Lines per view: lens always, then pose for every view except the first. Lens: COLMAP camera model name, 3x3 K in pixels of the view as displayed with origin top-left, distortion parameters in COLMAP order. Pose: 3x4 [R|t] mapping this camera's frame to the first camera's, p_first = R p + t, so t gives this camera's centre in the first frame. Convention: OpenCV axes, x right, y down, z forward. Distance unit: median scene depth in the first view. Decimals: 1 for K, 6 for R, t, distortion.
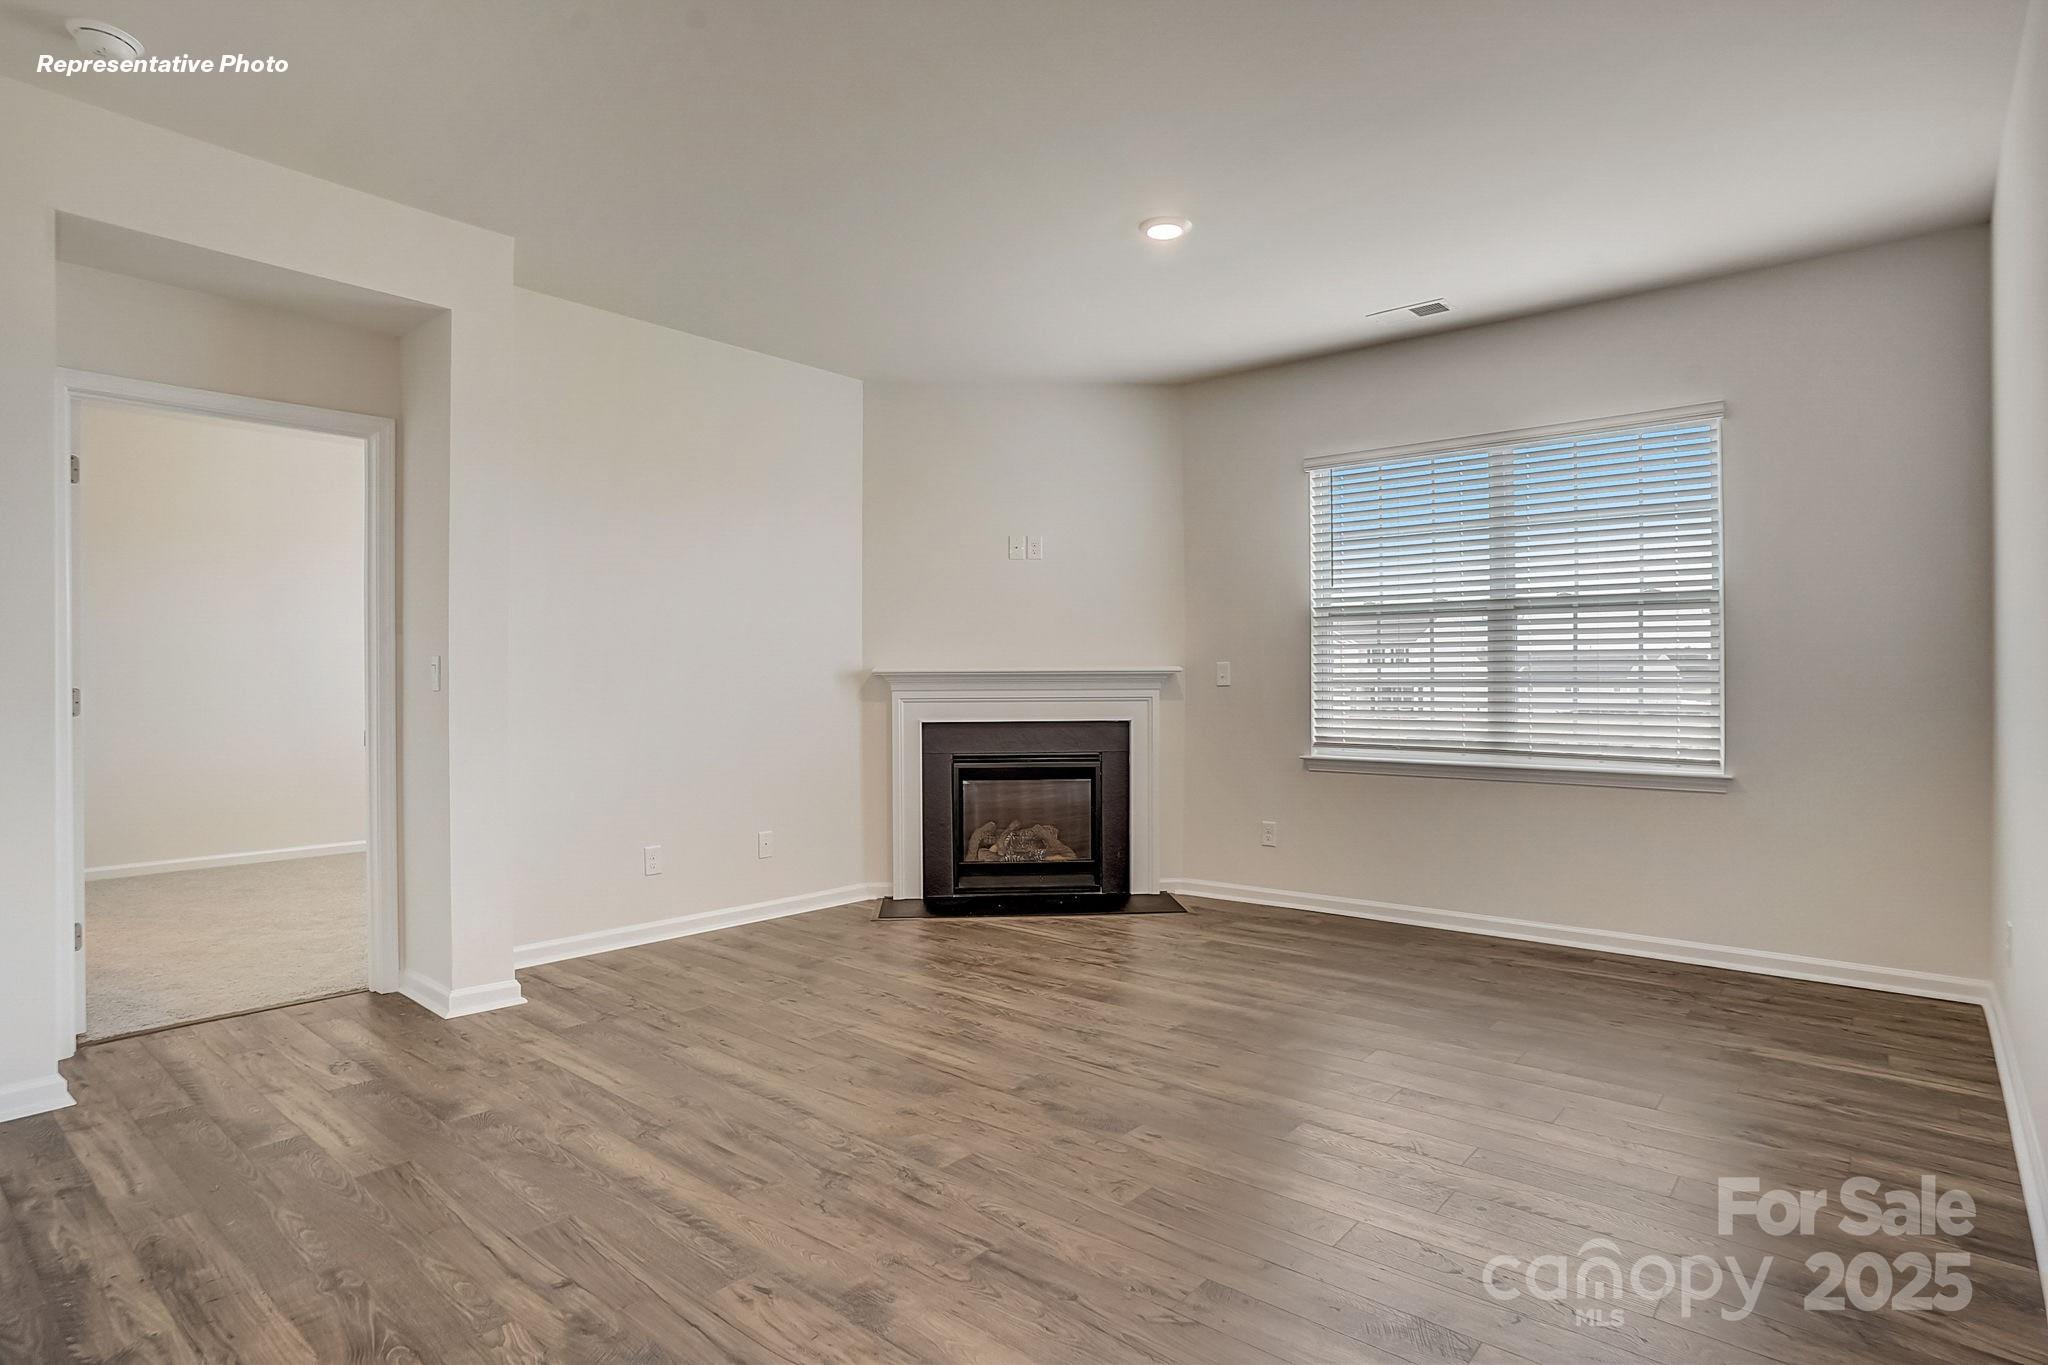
lens RADIAL K [[1110.5, 0, 1061.8], [0, 1110.5, 678.6], [0, 0, 1]] dist [-0.052197, 0.021417]
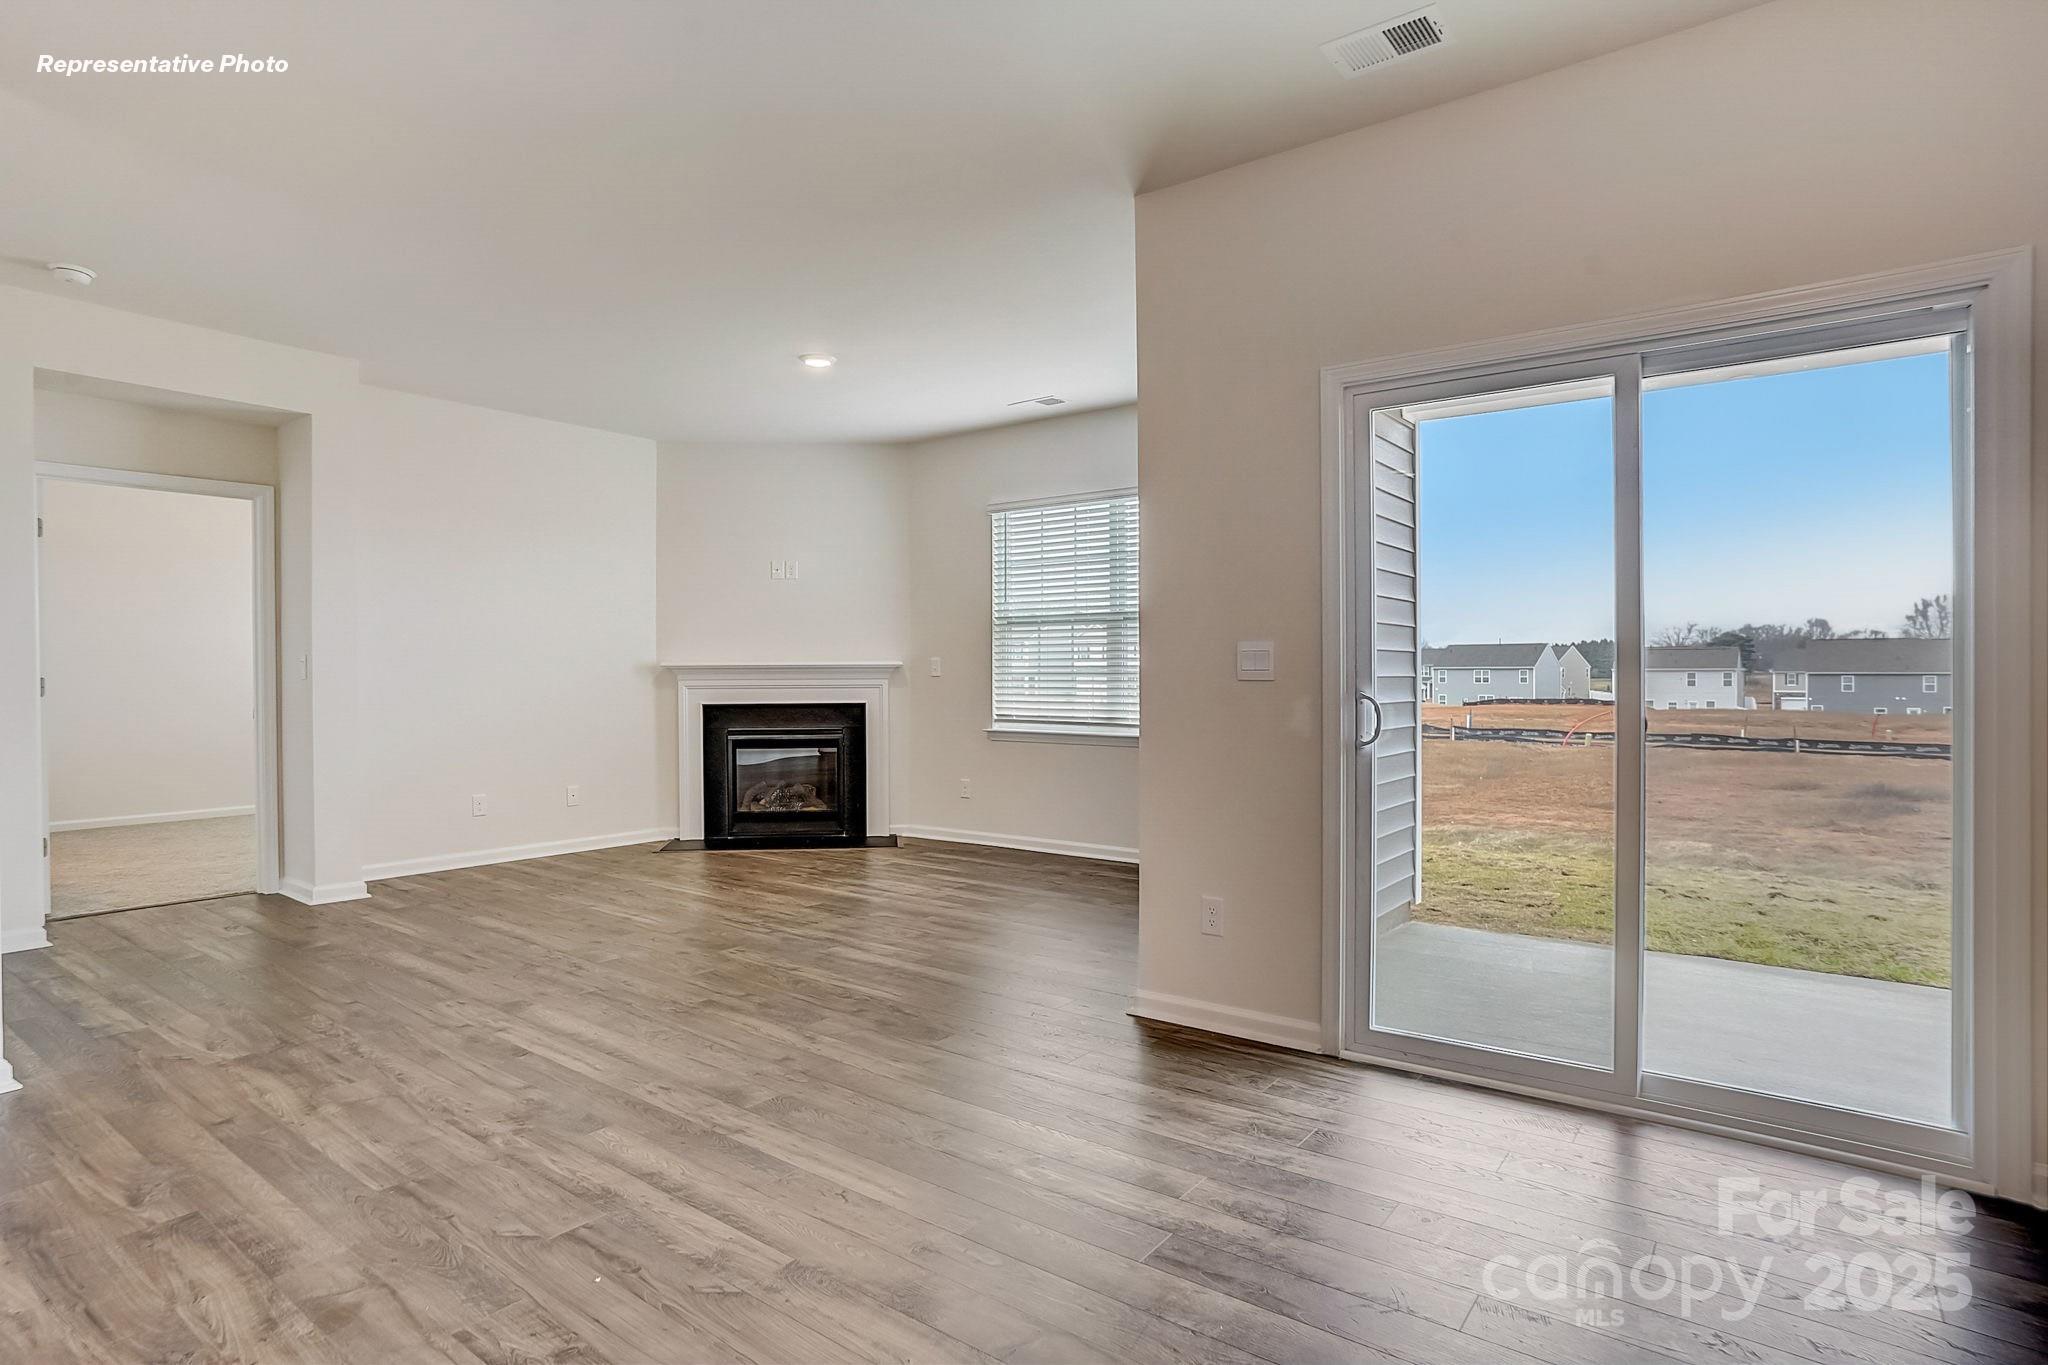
lens RADIAL K [[1110.5, 0, 1066.7], [0, 1110.5, 679.9], [0, 0, 1]] dist [-0.052197, 0.021417]
pose [[0.998311, 0.000665, 0.058086, 0.297454], [-0.001228, 0.999953, 0.009656, -0.002252], [-0.058077, -0.009711, 0.998265, -0.415914]]
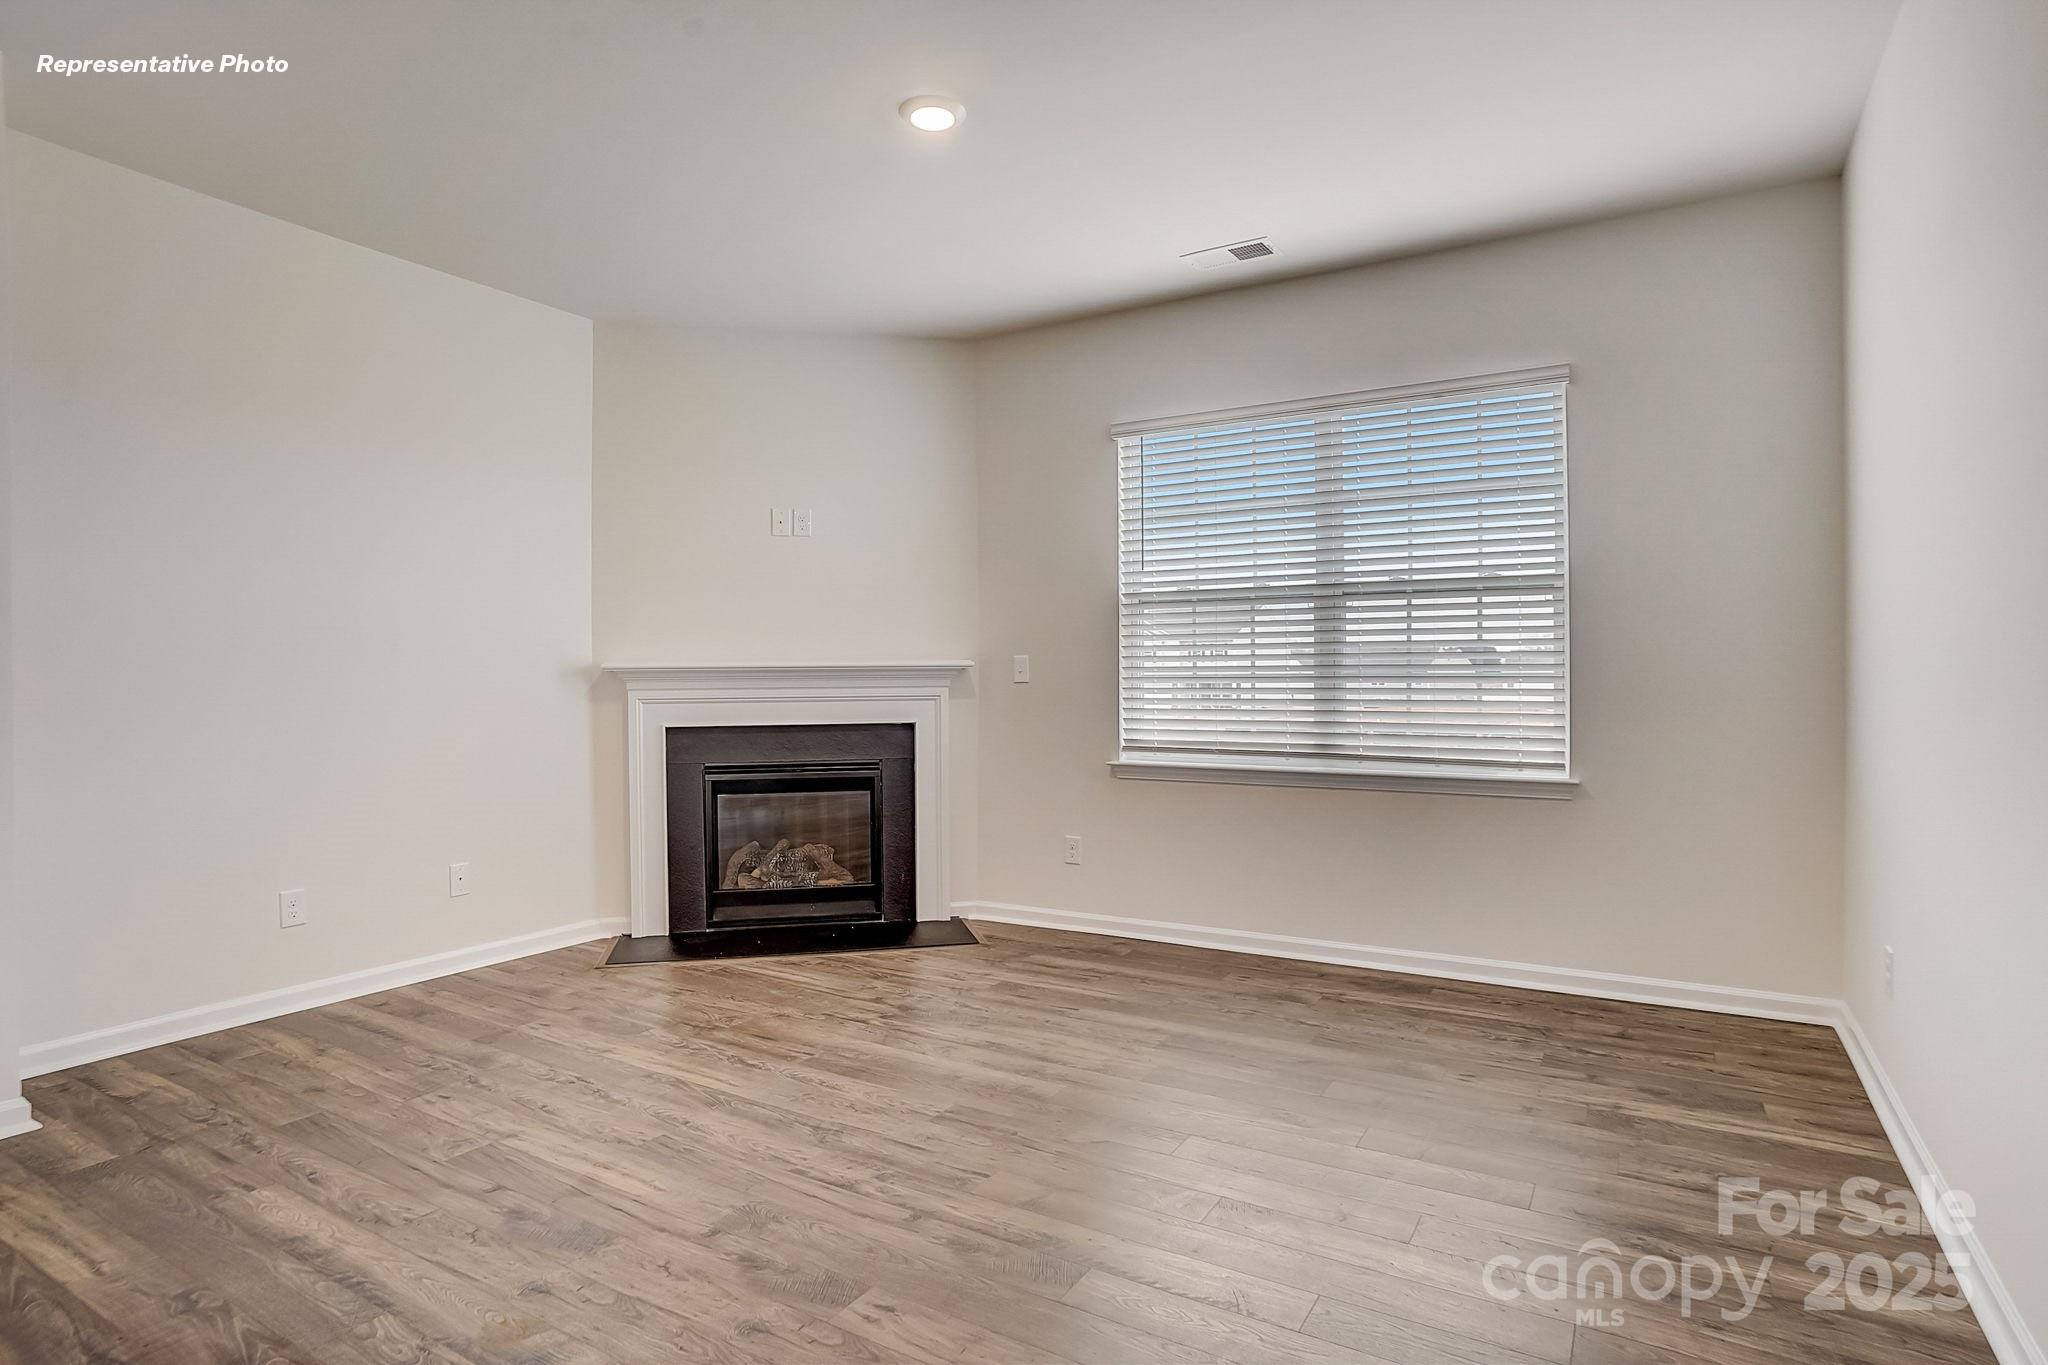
lens RADIAL K [[1110.5, 0, 1061.0], [0, 1110.5, 671.0], [0, 0, 1]] dist [-0.052197, 0.021417]
pose [[0.988050, -0.001154, 0.154128, 0.054687], [0.001764, 0.999991, -0.003825, 0.001429], [-0.154123, 0.004051, 0.988043, 0.171731]]
